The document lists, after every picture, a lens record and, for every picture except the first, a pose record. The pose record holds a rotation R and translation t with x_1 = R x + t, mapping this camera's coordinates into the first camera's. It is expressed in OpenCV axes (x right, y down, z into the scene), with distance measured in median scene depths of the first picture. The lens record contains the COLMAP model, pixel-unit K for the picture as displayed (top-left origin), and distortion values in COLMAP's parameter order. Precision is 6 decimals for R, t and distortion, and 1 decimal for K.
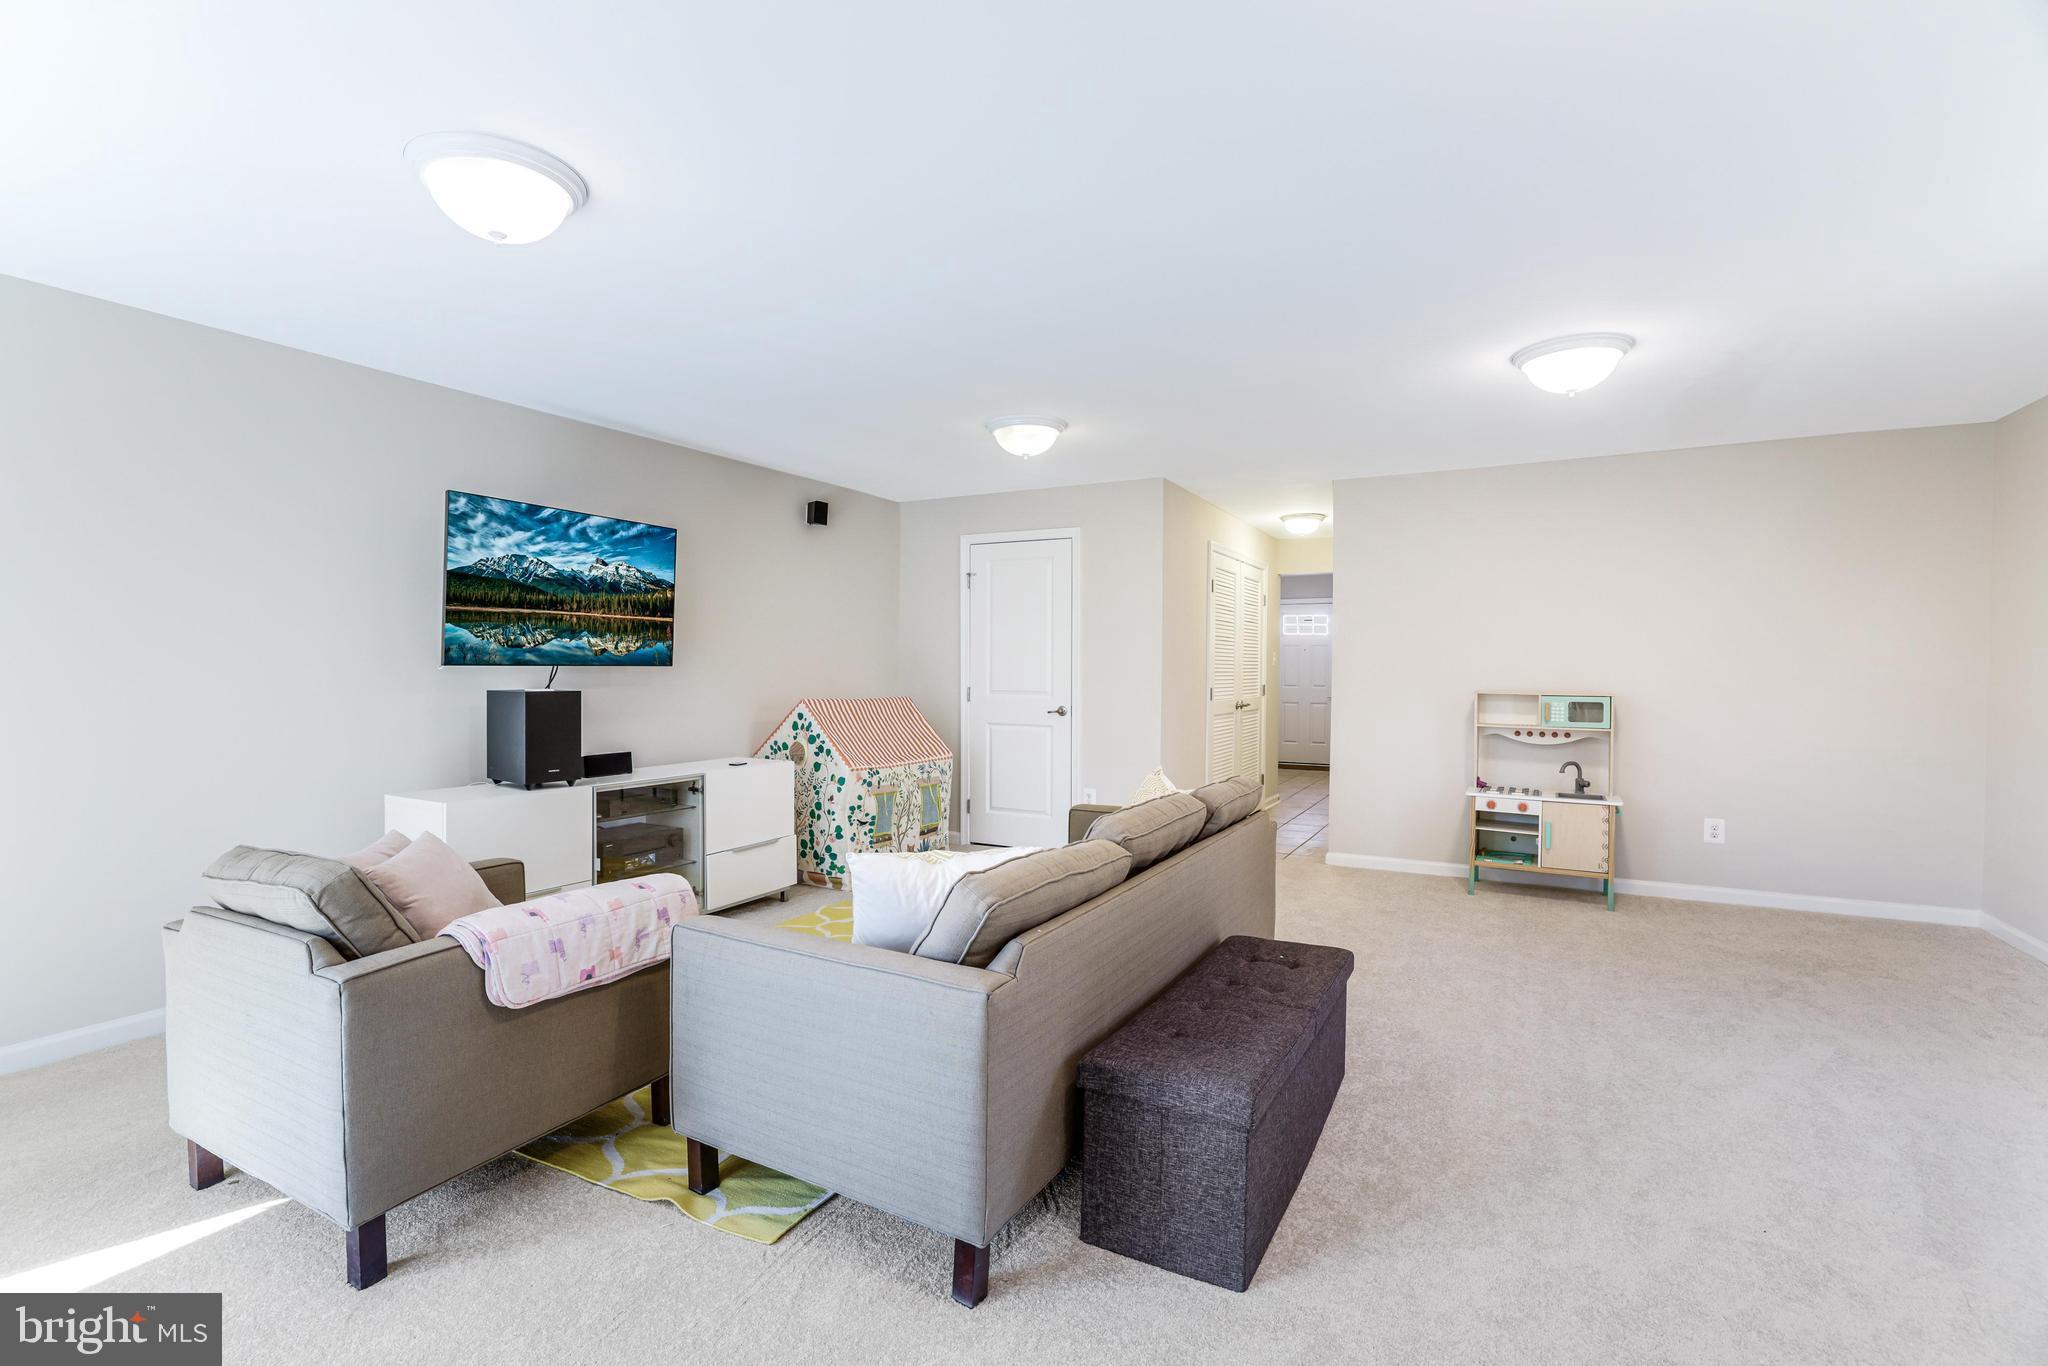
lens RADIAL K [[920.1, 0, 1024.0], [0, 920.1, 683.0], [0, 0, 1]] dist [-0.000546, 0.000014]
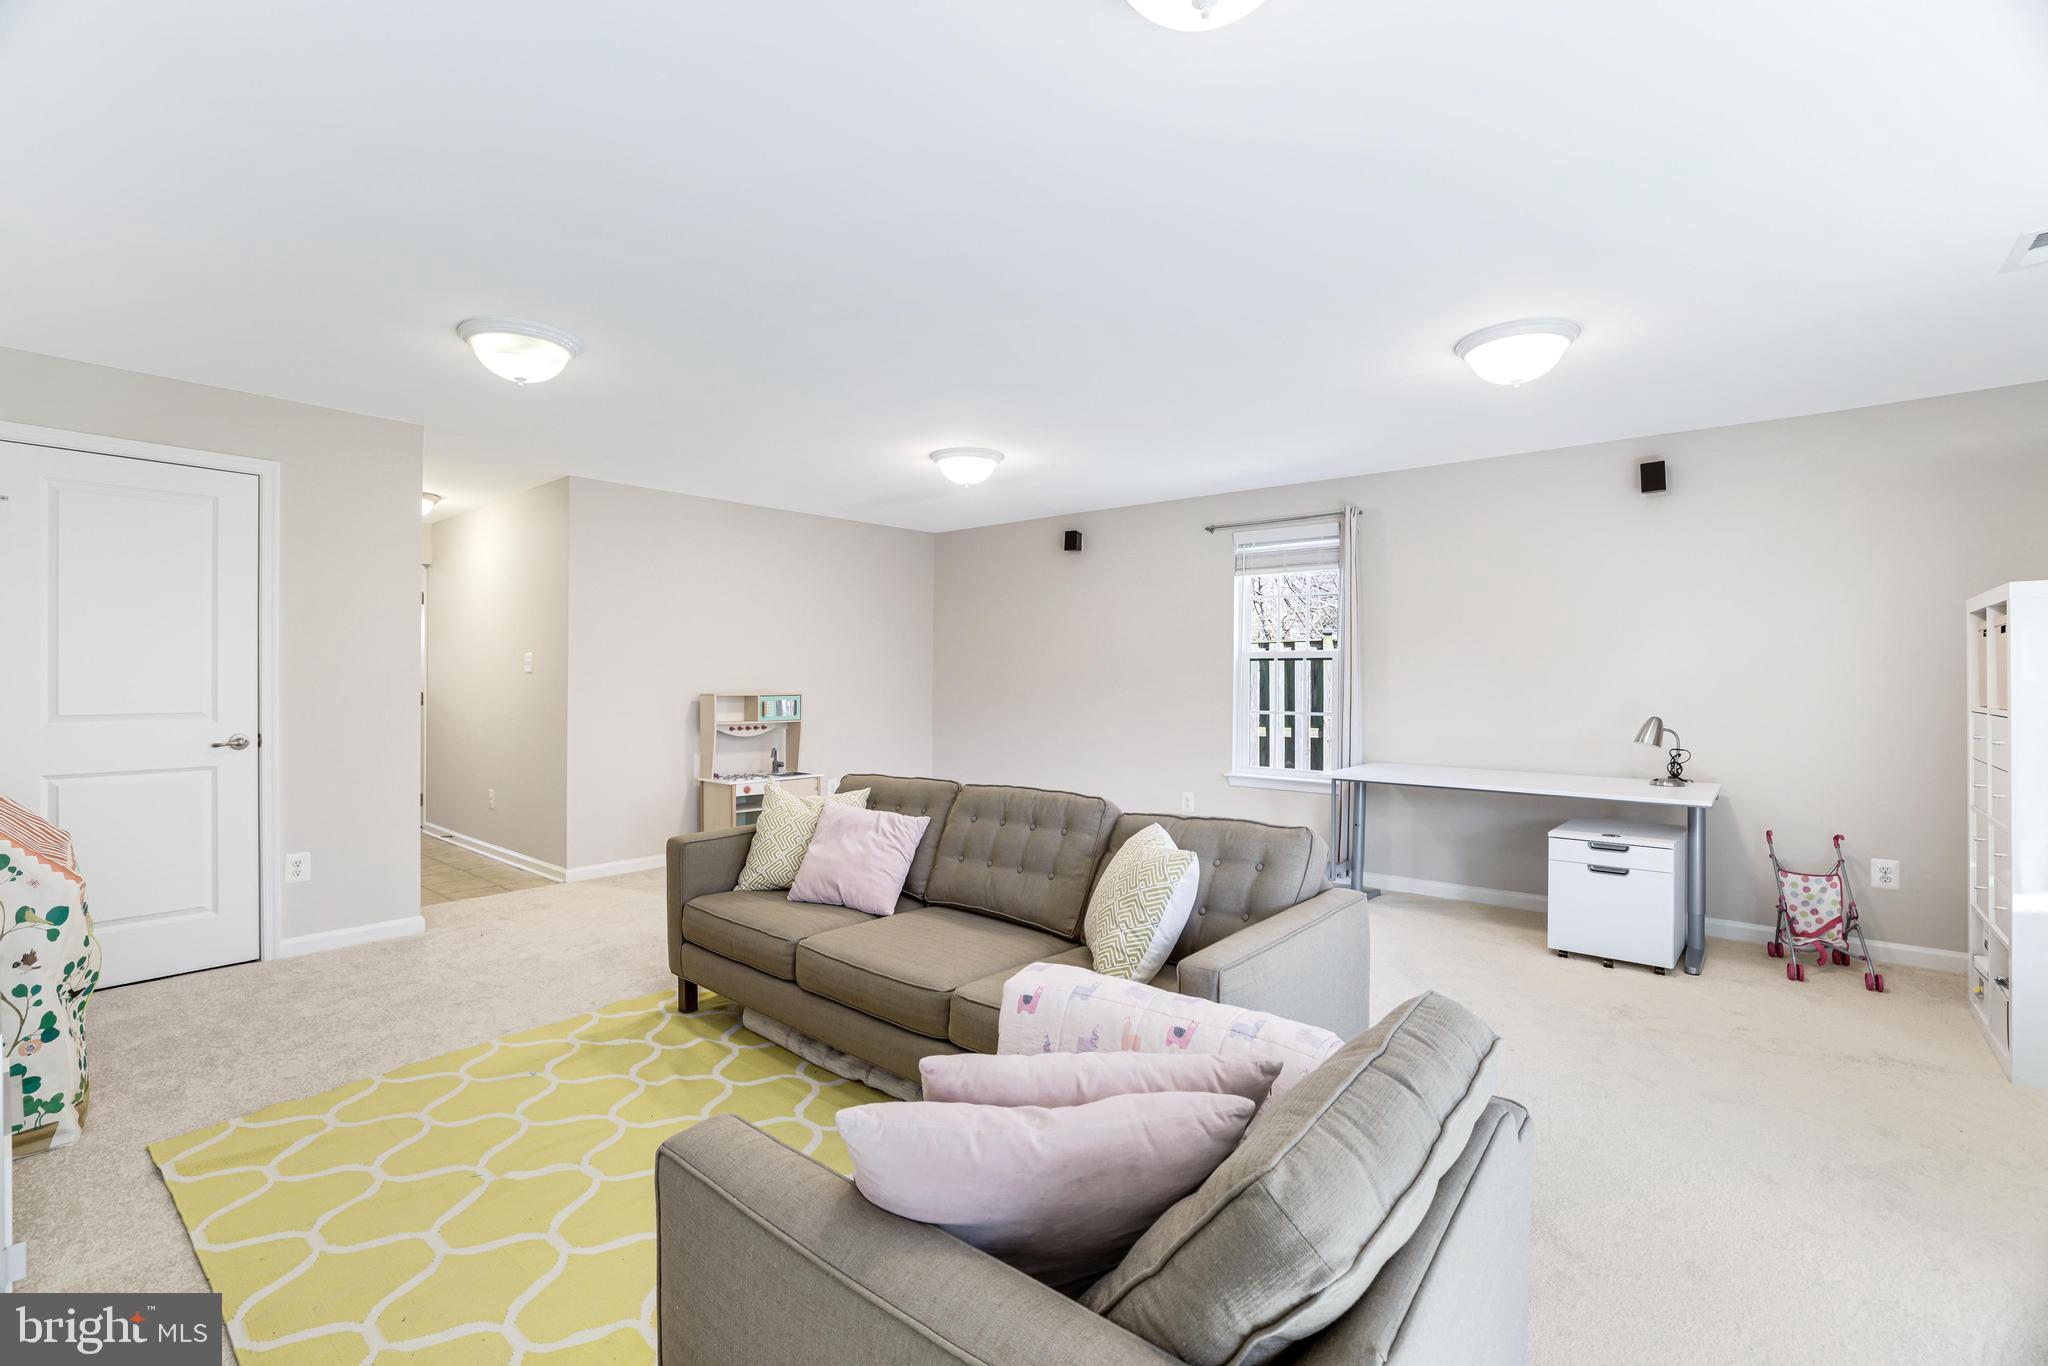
lens RADIAL K [[900.2, 0, 1013.9], [0, 900.2, 654.0], [0, 0, 1]] dist [-0.001268, 0.000043]
pose [[0.206206, 0.019639, 0.978311, -0.547357], [0.014362, 0.999630, -0.023095, -0.010312], [-0.978403, 0.018813, 0.205848, 0.415442]]
